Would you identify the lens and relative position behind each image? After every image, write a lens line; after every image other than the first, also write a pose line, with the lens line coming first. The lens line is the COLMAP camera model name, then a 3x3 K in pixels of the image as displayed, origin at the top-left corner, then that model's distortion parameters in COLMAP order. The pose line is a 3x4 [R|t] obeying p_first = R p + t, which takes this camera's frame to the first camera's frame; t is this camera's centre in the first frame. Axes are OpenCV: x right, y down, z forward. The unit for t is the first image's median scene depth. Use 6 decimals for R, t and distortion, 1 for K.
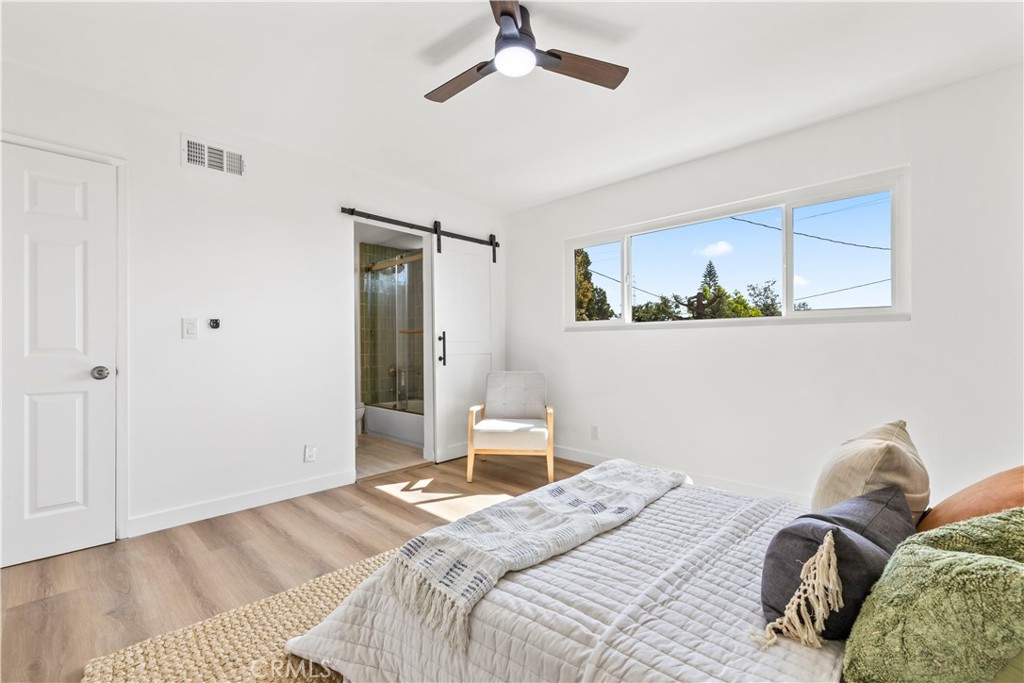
lens RADIAL K [[438.7, 0, 510.8], [0, 438.7, 344.2], [0, 0, 1]] dist [0.001404, 0.000137]
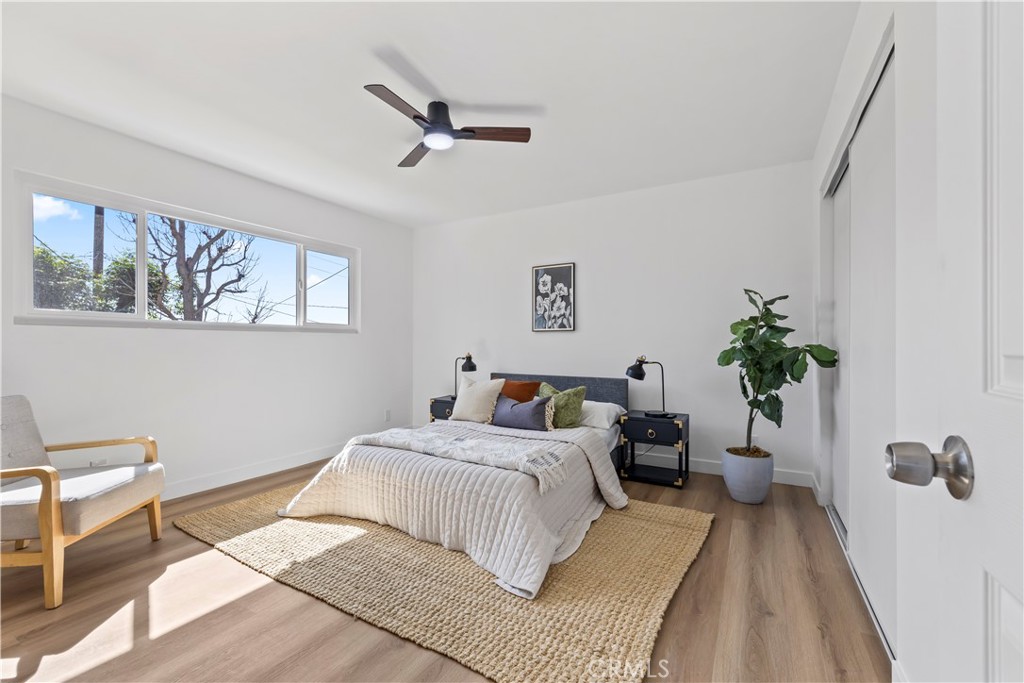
lens RADIAL K [[438.7, 0, 509.5], [0, 438.7, 343.0], [0, 0, 1]] dist [0.001404, 0.000137]
pose [[-0.231817, 0.006619, 0.972737, -0.874528], [-0.002033, 0.999971, -0.007288, -0.001484], [-0.972757, -0.003667, -0.231797, 0.702317]]
